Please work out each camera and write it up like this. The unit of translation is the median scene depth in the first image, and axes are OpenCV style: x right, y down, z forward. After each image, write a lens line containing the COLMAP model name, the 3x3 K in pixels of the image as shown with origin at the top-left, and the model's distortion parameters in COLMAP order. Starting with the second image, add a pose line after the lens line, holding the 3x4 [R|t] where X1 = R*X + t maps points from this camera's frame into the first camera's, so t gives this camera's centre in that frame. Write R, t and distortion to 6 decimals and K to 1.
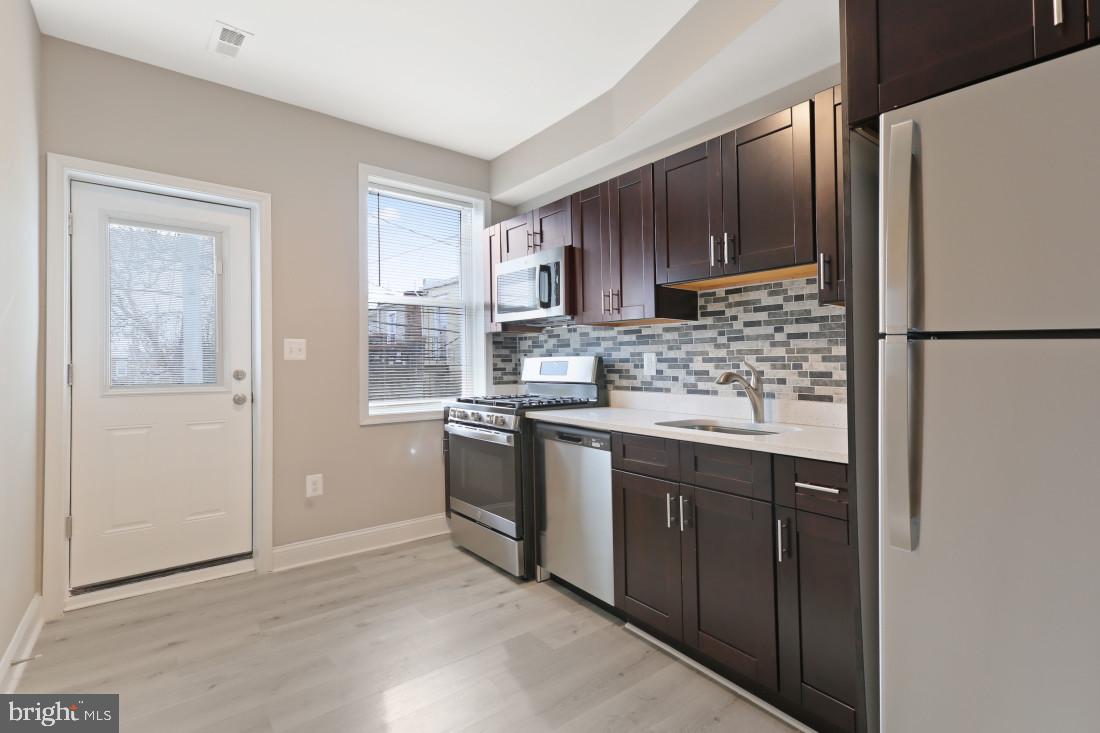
lens RADIAL K [[500.9, 0, 549.6], [0, 500.9, 365.4], [0, 0, 1]] dist [-0.005414, 0.000570]
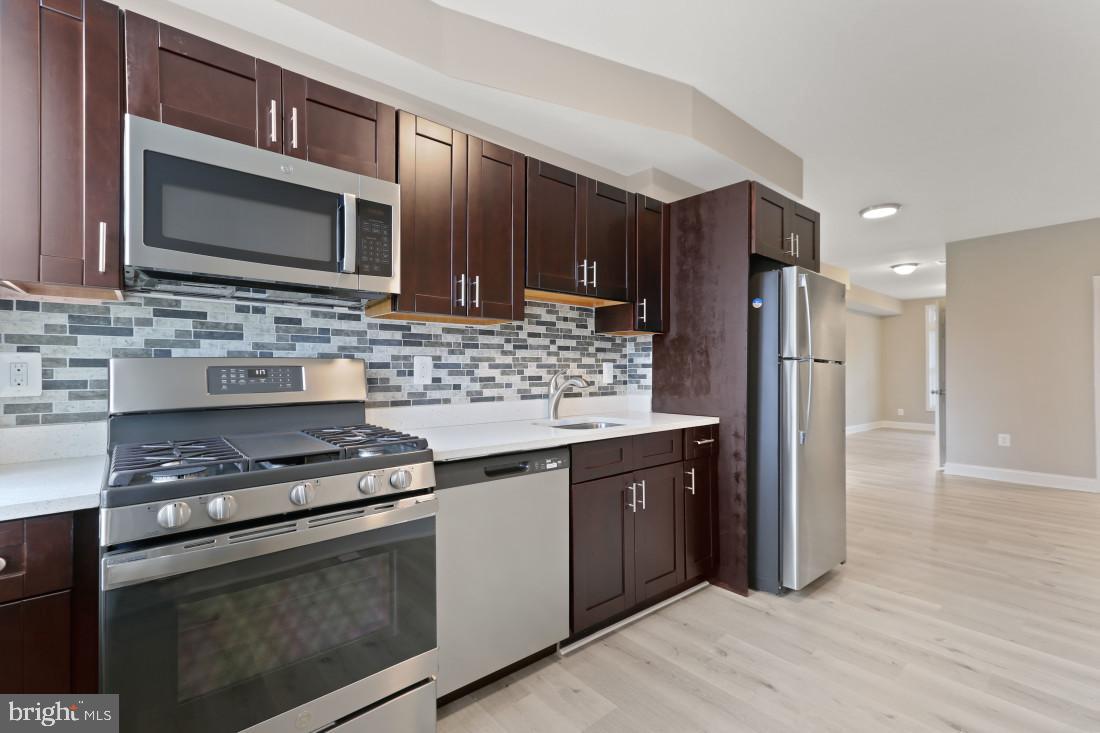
lens RADIAL K [[500.9, 0, 548.3], [0, 500.9, 363.0], [0, 0, 1]] dist [-0.005414, 0.000570]
pose [[-0.046127, 0.013227, 0.998848, -0.670996], [0.006377, 0.999896, -0.012947, -0.003556], [-0.998915, 0.005772, -0.046206, 0.921244]]
